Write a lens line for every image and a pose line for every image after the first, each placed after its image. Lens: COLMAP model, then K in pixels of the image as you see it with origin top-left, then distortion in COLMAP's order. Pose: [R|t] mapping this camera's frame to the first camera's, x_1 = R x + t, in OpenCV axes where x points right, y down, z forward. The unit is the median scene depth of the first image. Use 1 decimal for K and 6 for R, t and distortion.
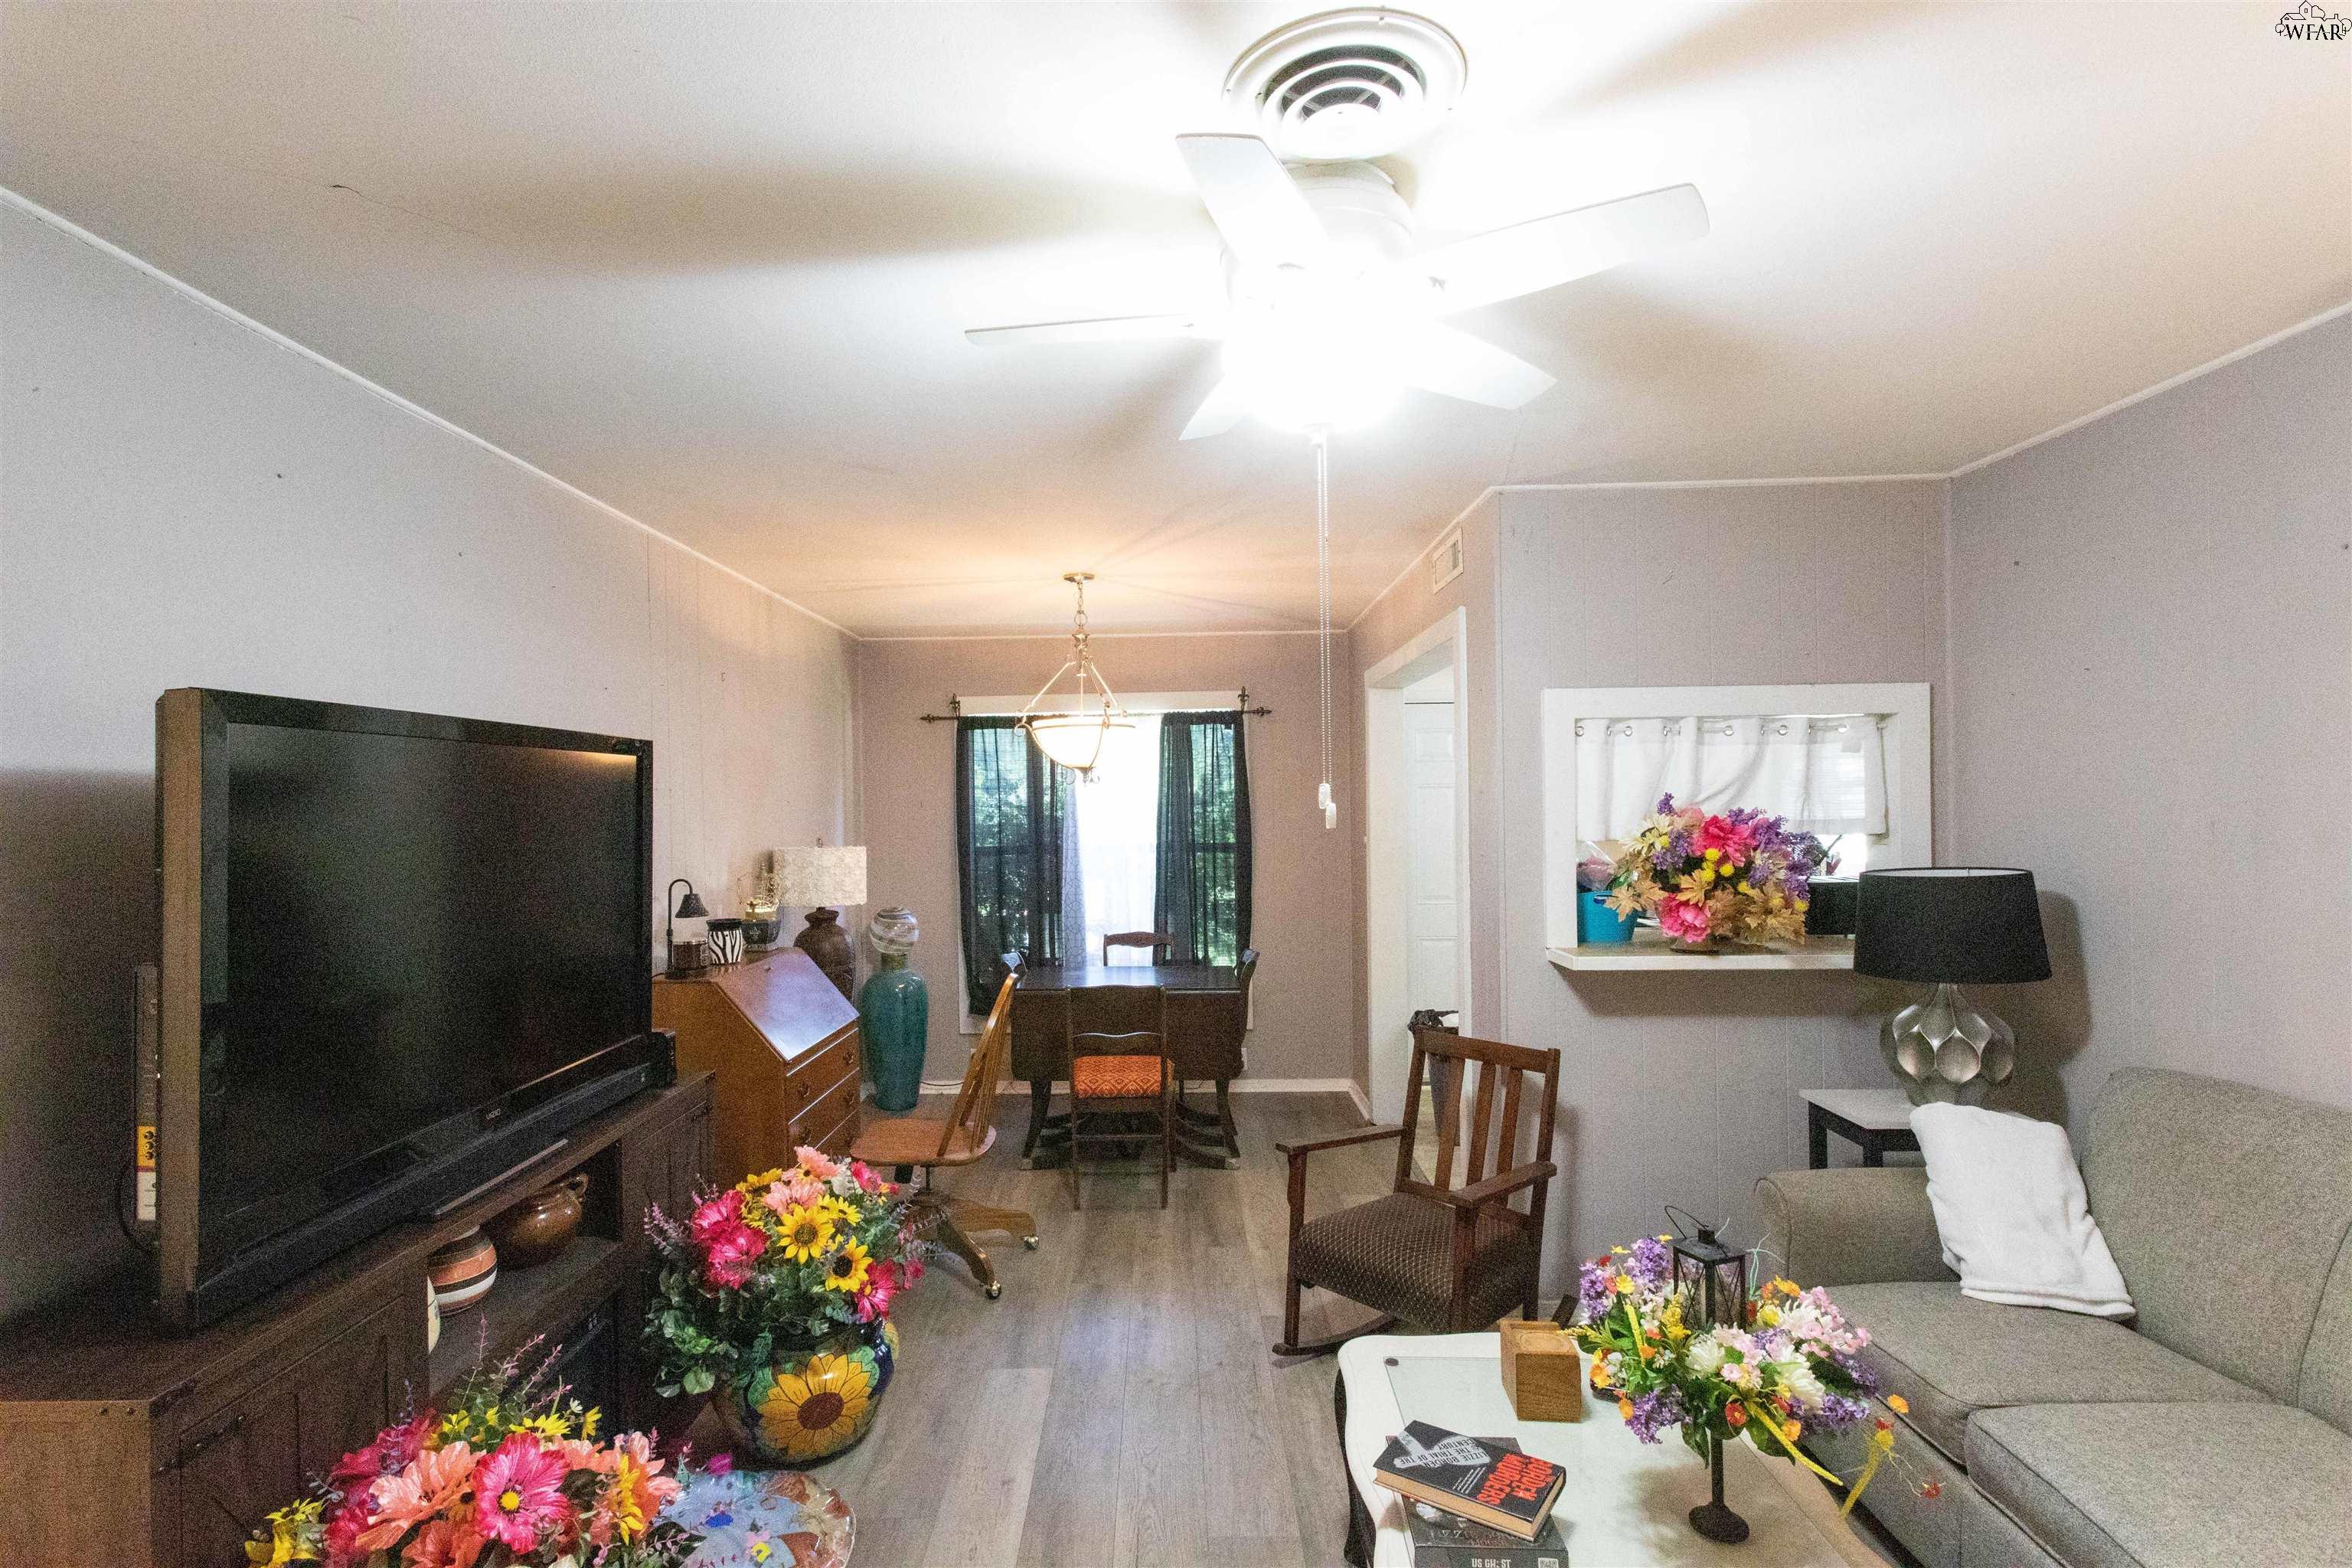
lens RADIAL K [[1124.6, 0, 1149.5], [0, 1124.6, 812.7], [0, 0, 1]] dist [0.001489, 0.001284]
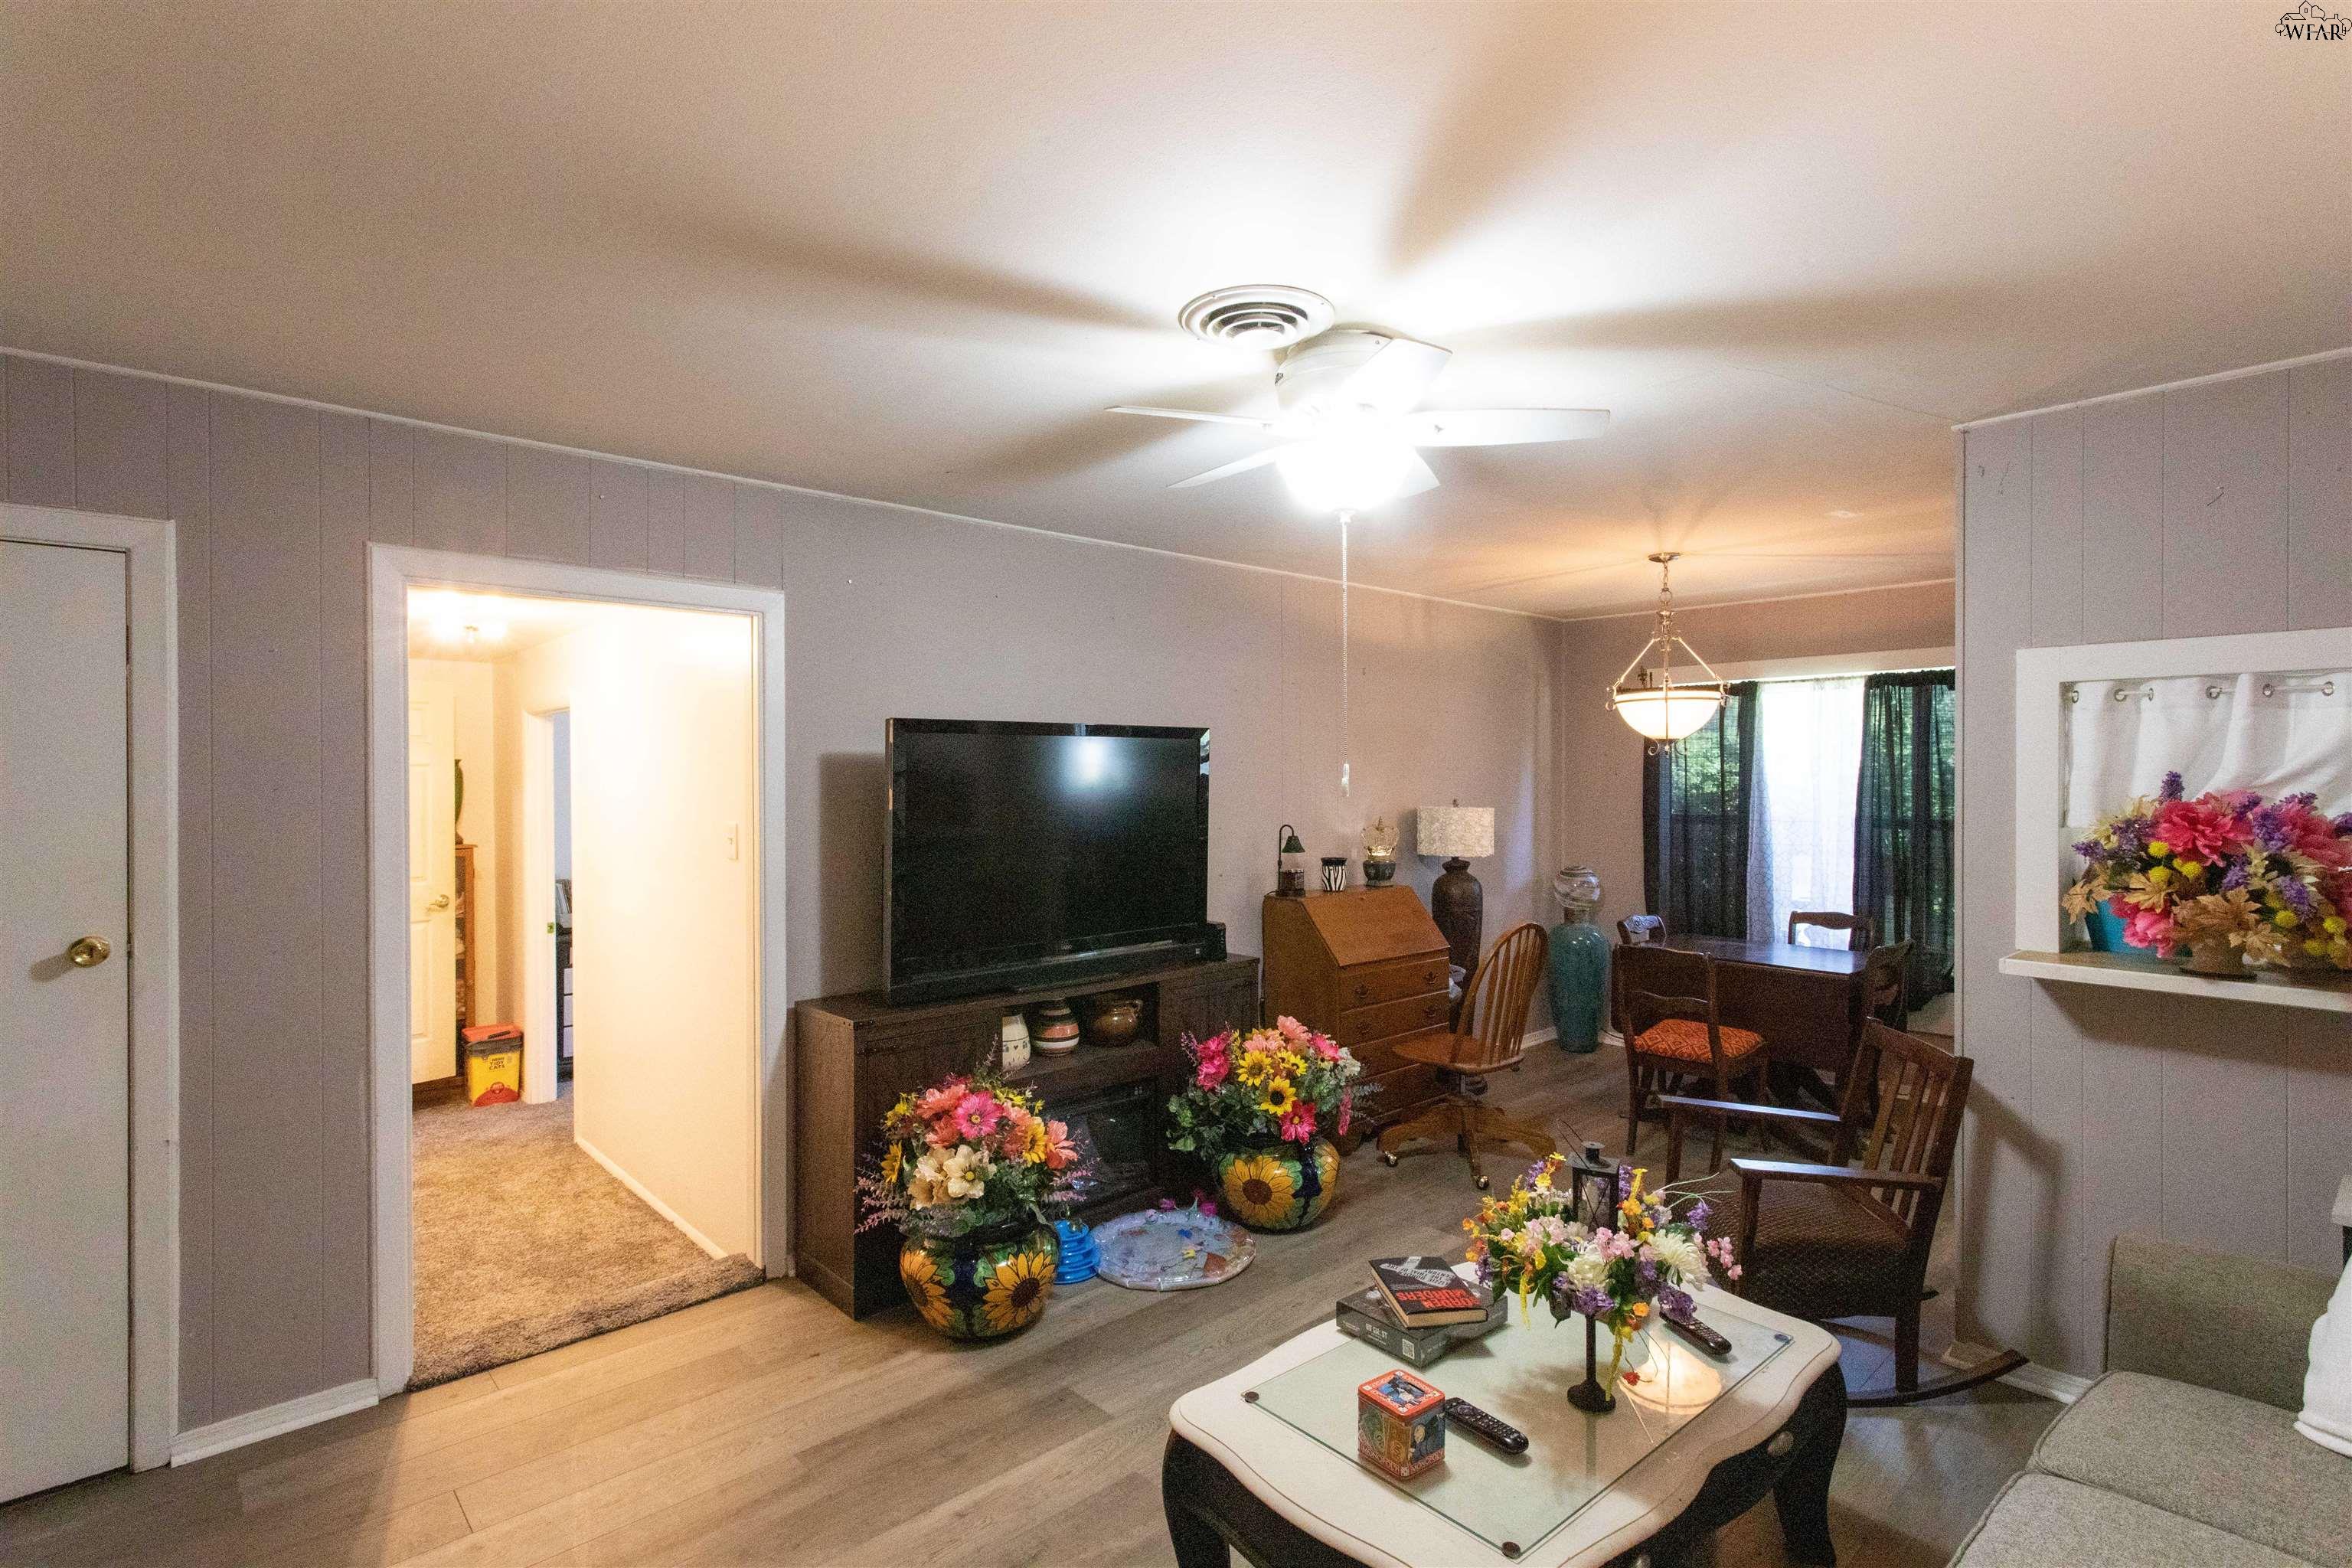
lens RADIAL K [[1124.6, 0, 1178.1], [0, 1124.6, 775.8], [0, 0, 1]] dist [0.001489, 0.001284]
pose [[0.695983, 0.015637, -0.717888, 0.519819], [-0.015061, 0.999861, 0.007178, -0.009365], [0.717900, 0.005817, 0.696122, -0.065079]]
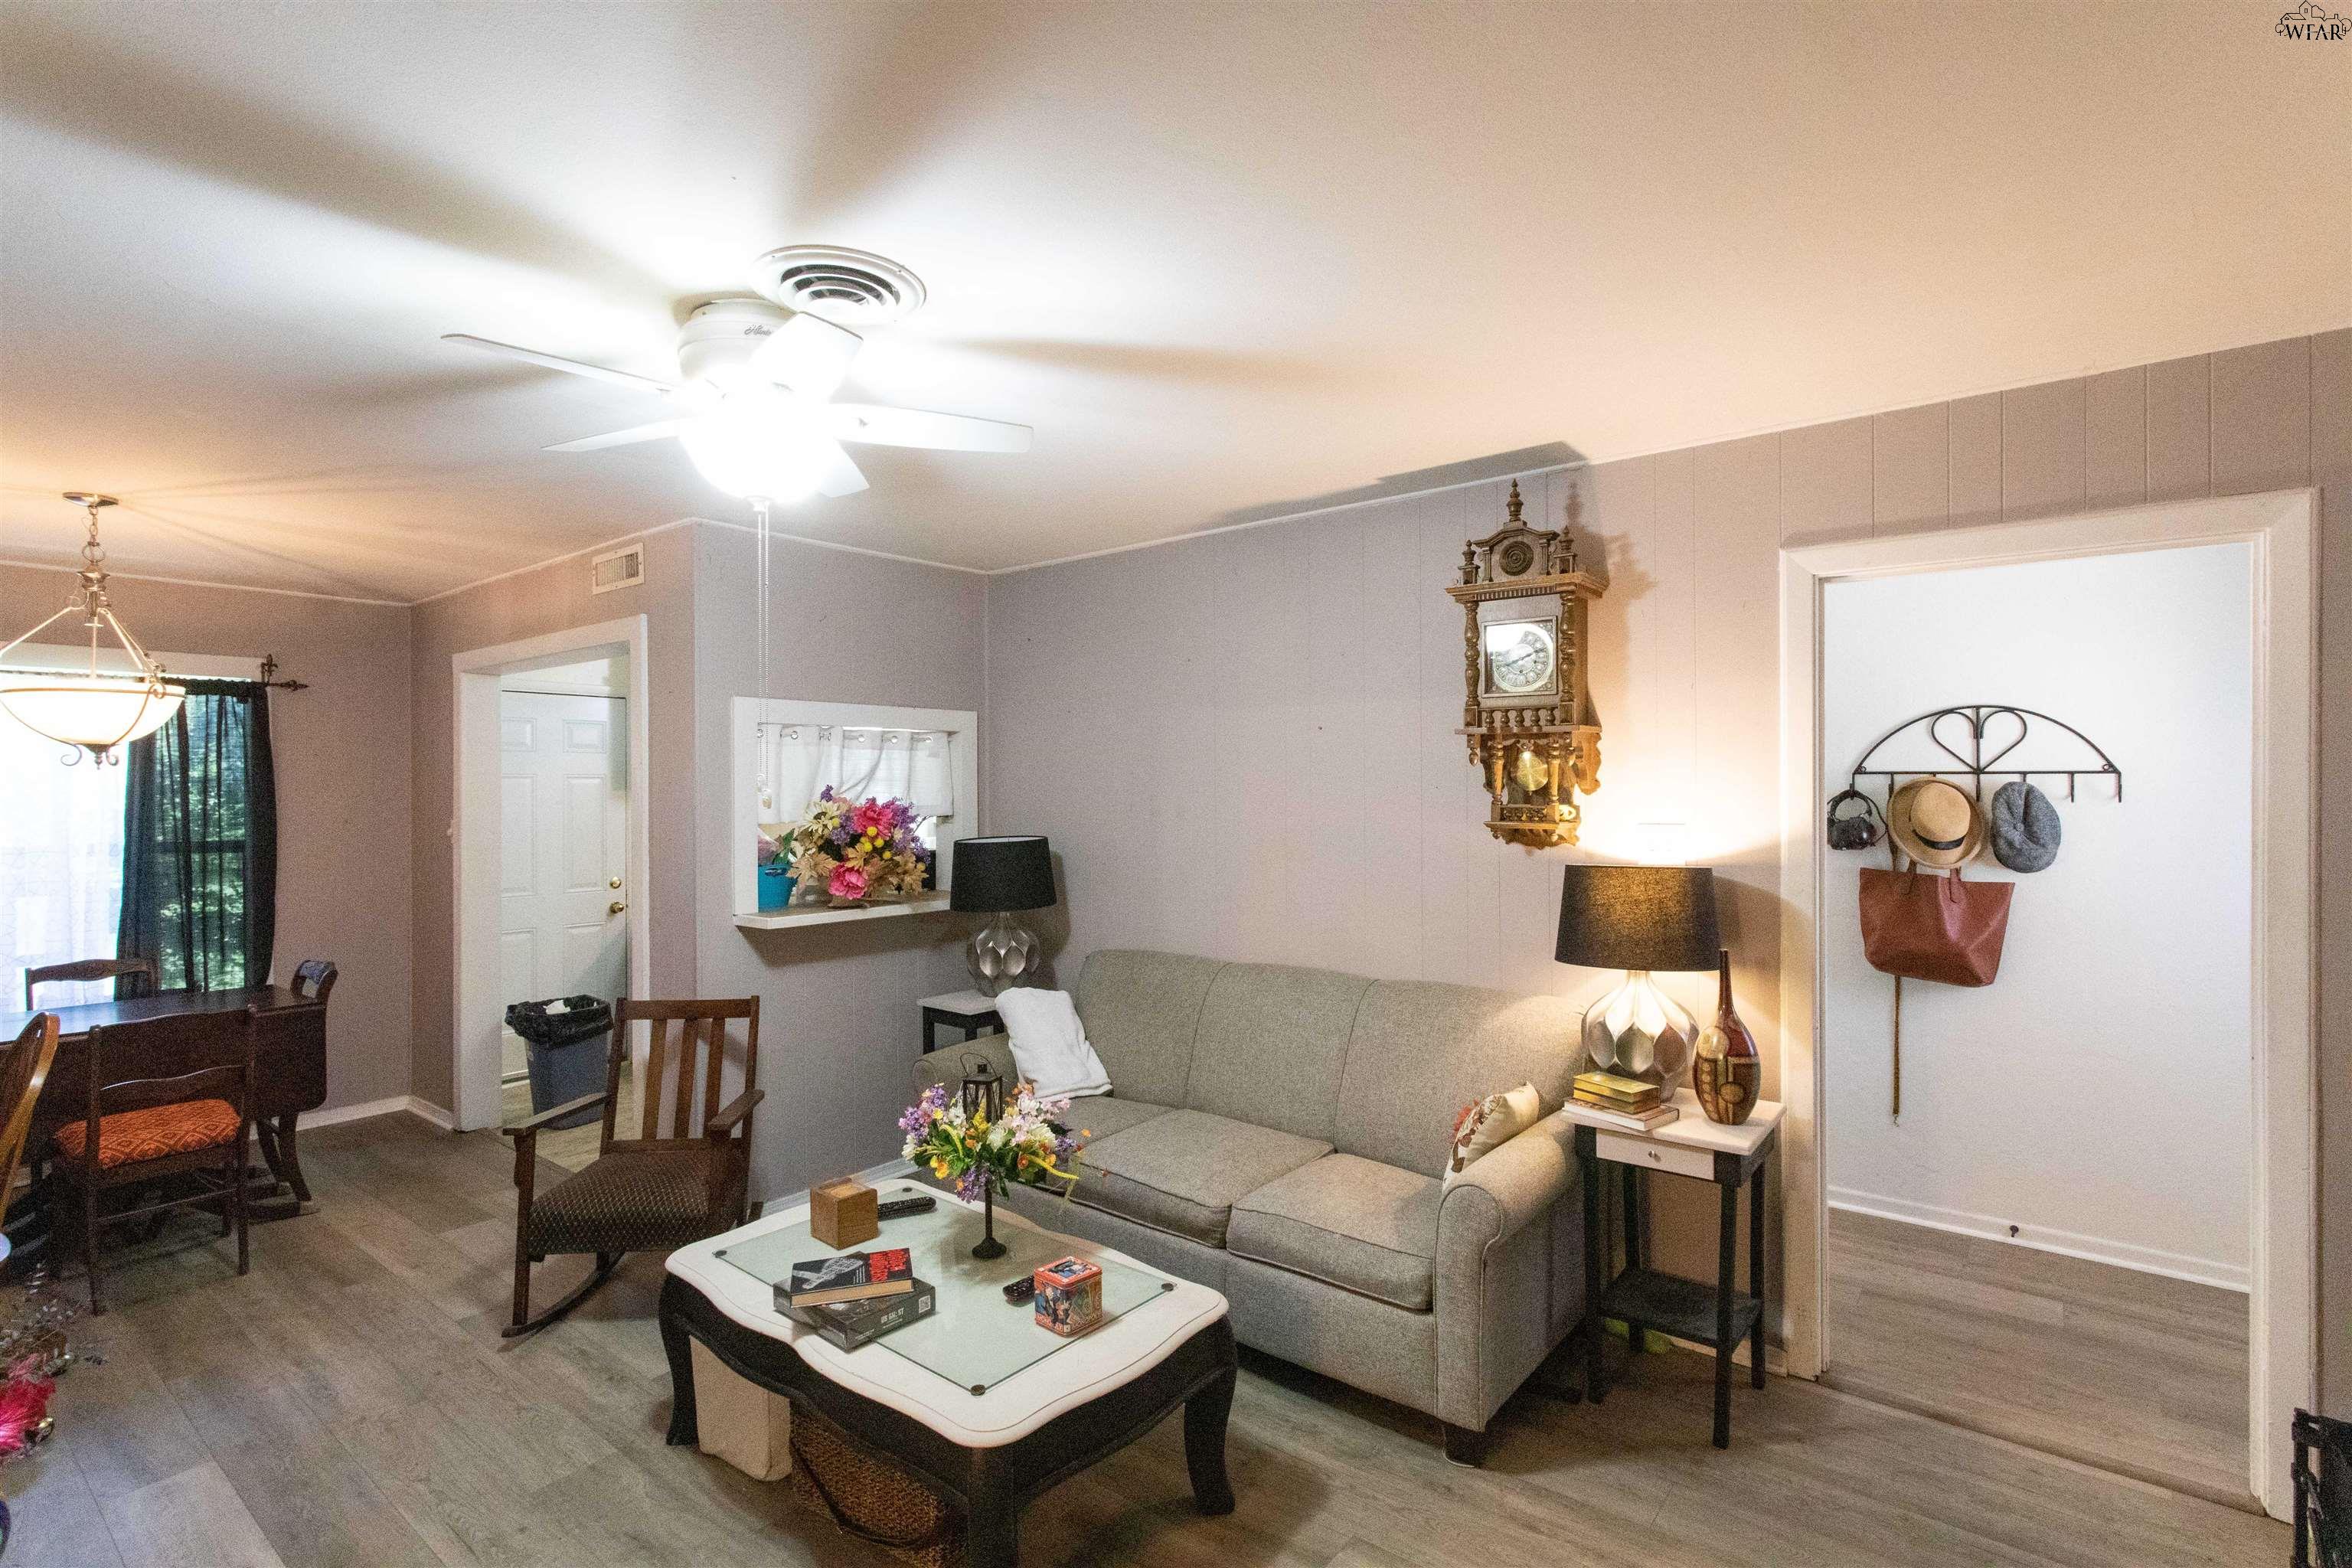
lens RADIAL K [[1124.6, 0, 1173.5], [0, 1124.6, 788.1], [0, 0, 1]] dist [0.001489, 0.001284]
pose [[0.600333, 0.009810, 0.799690, -0.338877], [0.003397, 0.999884, -0.014816, 0.006532], [-0.799743, 0.011611, 0.600231, -0.087084]]
